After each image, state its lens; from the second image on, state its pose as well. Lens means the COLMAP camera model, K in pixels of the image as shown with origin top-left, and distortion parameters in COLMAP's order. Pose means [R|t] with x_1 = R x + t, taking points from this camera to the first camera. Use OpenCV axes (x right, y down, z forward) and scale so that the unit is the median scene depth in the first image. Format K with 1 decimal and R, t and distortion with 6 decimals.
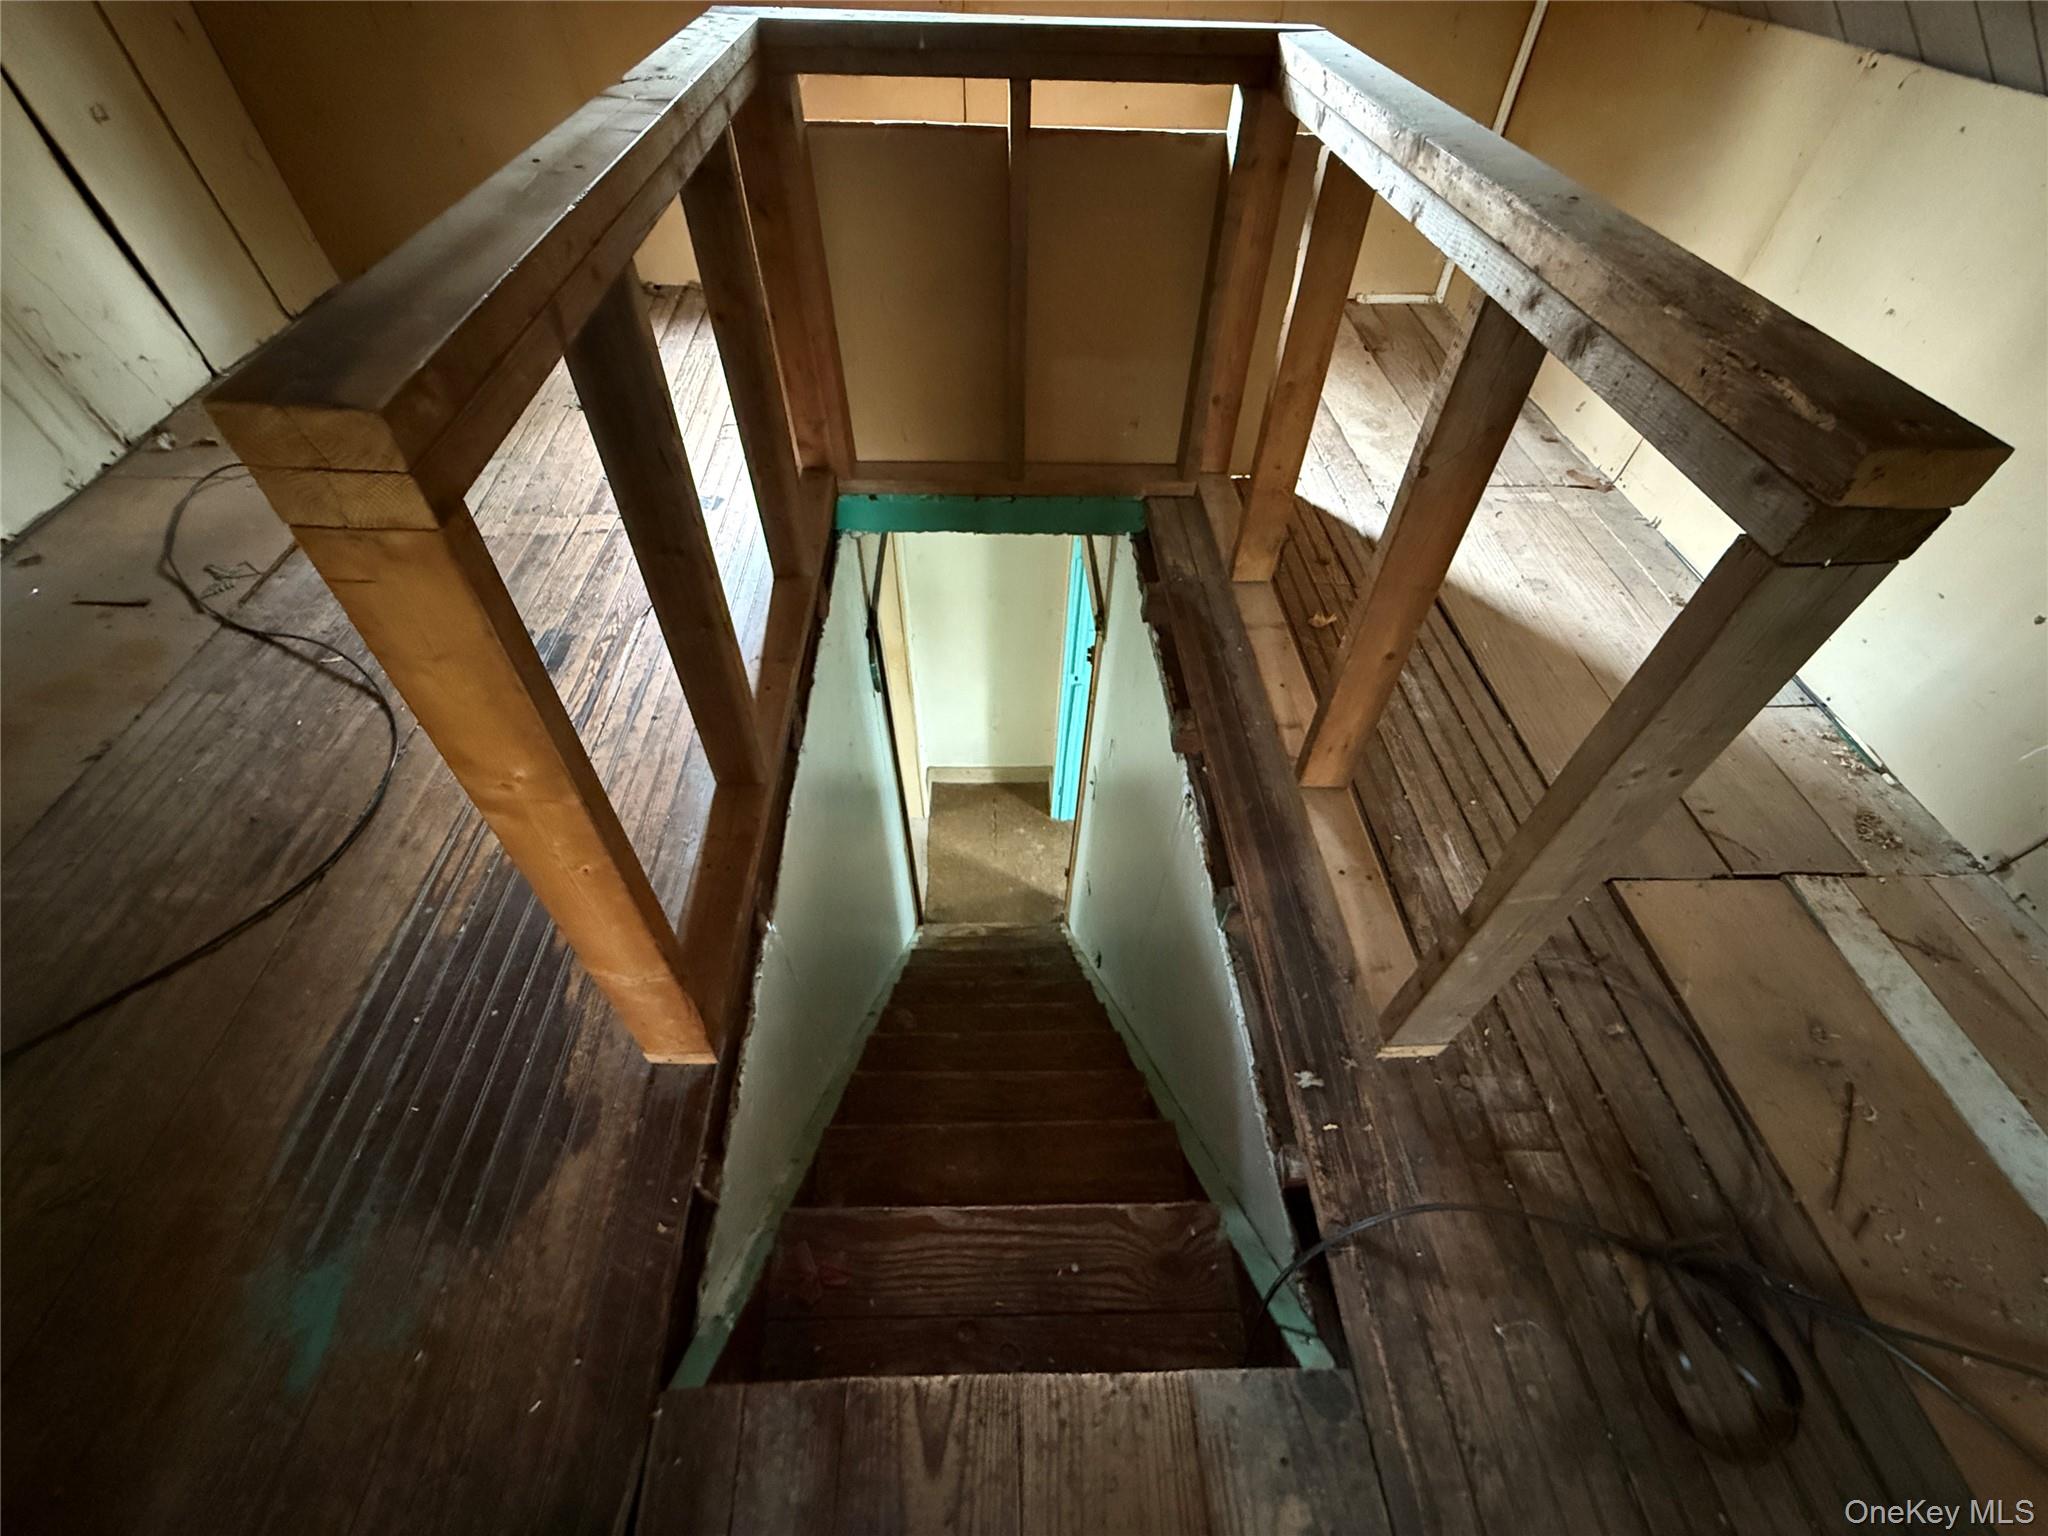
lens RADIAL K [[817.1, 0, 1018.1], [0, 817.1, 764.0], [0, 0, 1]] dist [-0.000059, -0.000362]
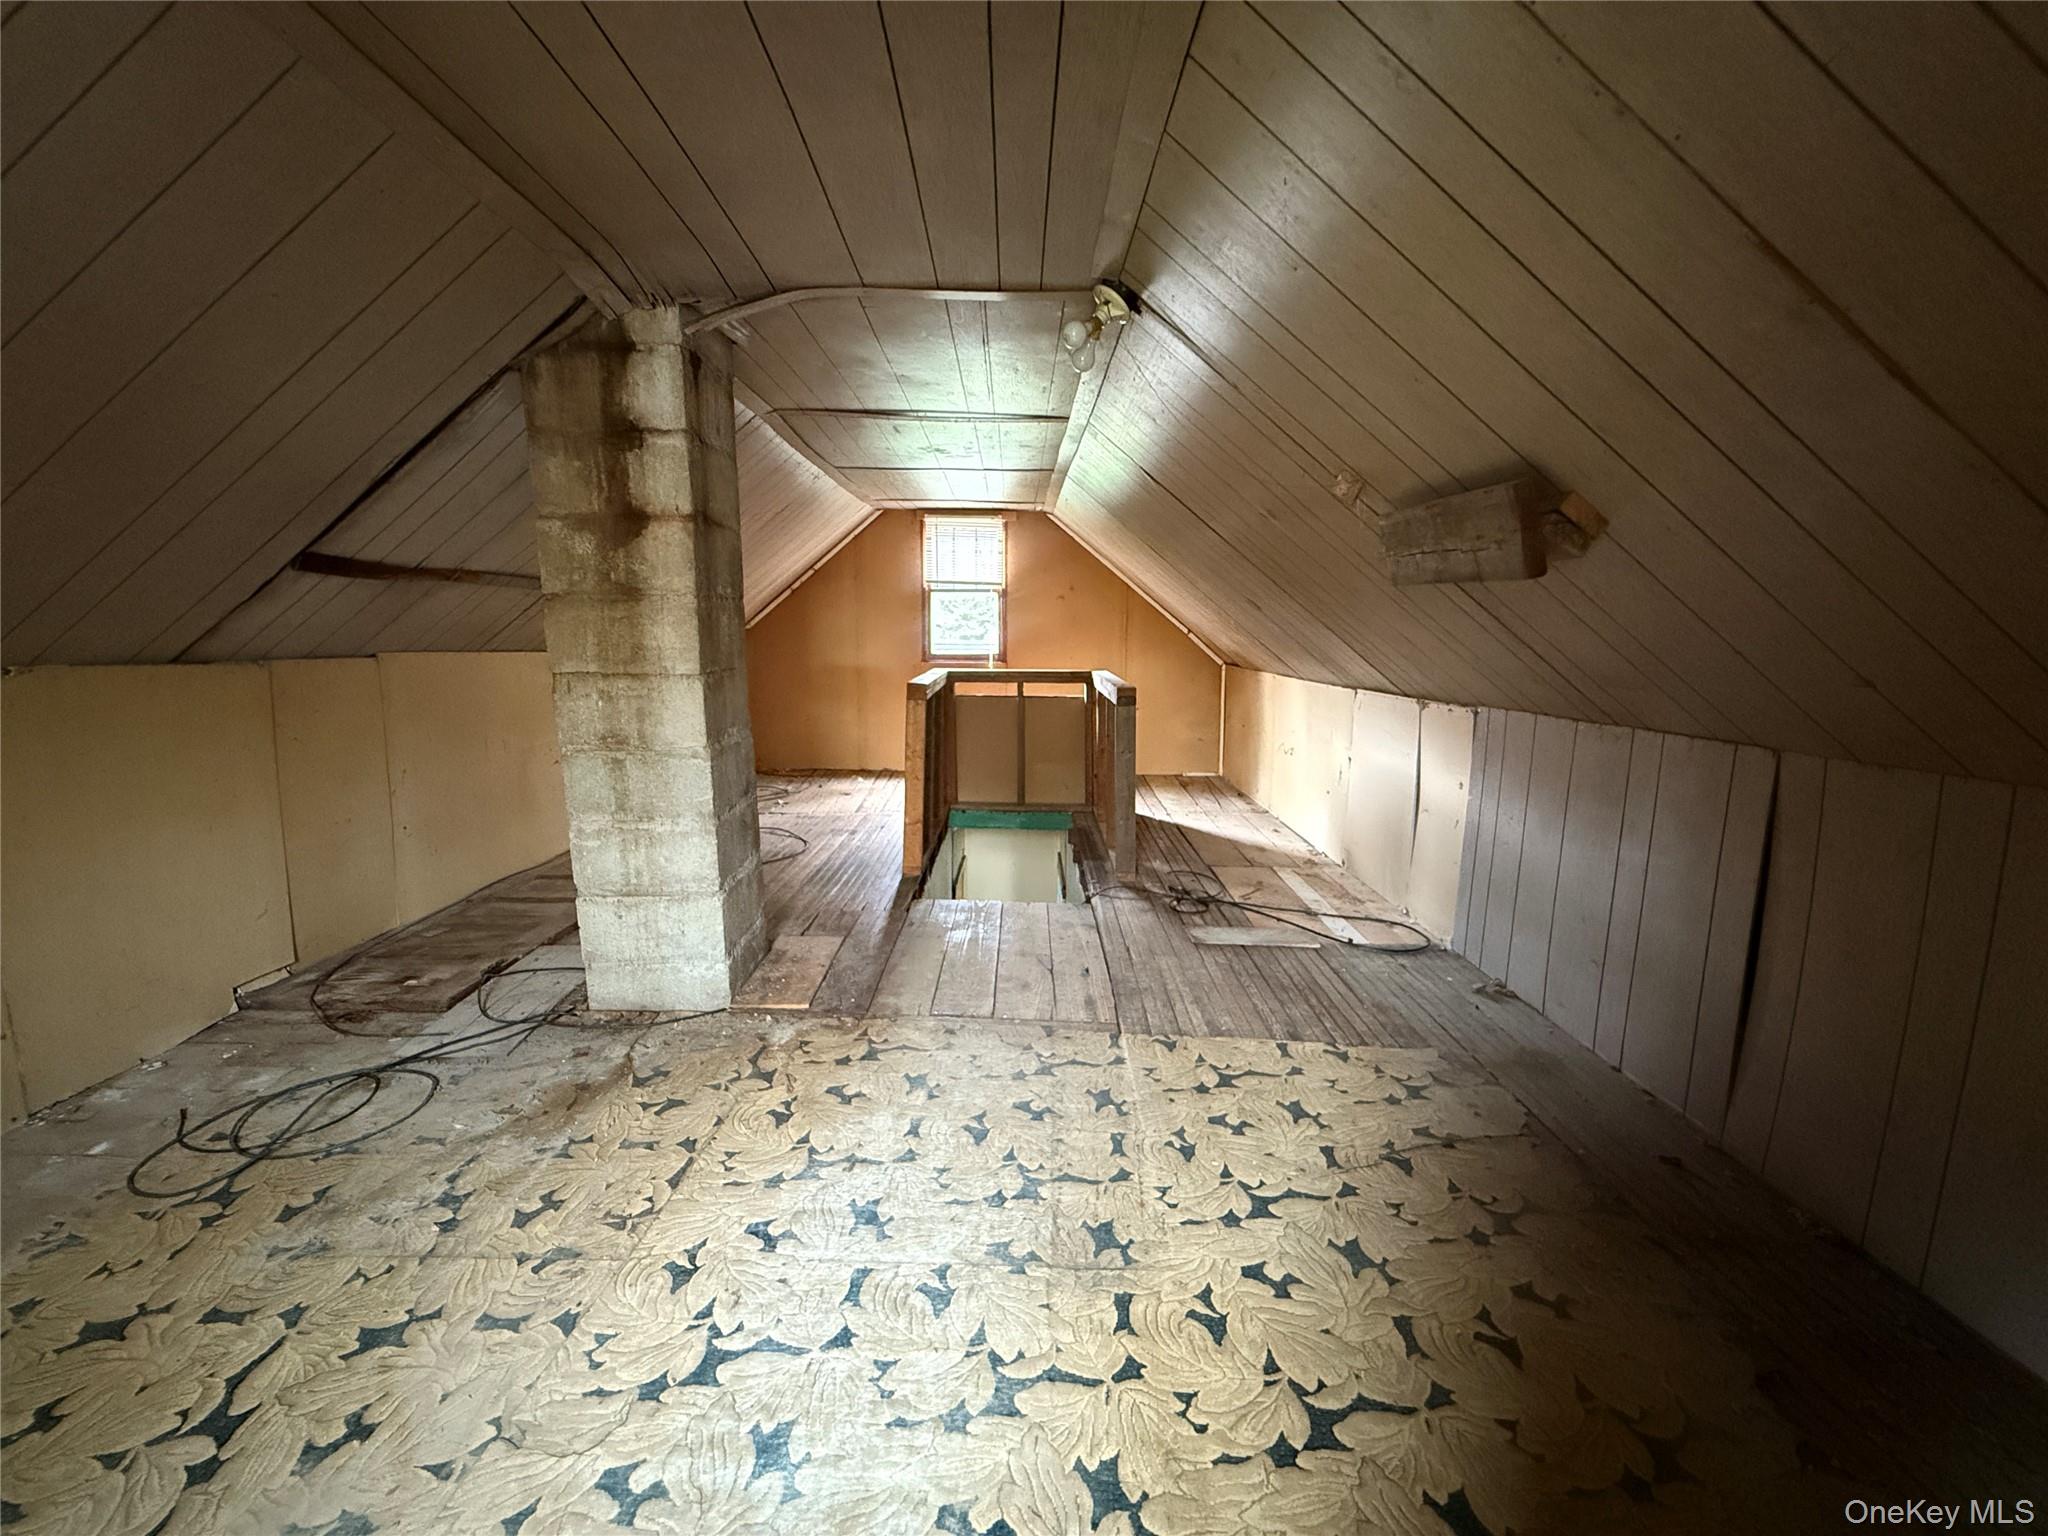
lens RADIAL K [[817.1, 0, 1022.8], [0, 817.1, 765.7], [0, 0, 1]] dist [-0.000059, -0.000362]
pose [[0.998745, -0.003432, -0.049974, 0.176651], [-0.029358, 0.768225, -0.639506, 1.570292], [0.040586, 0.640170, 0.767160, -1.365798]]
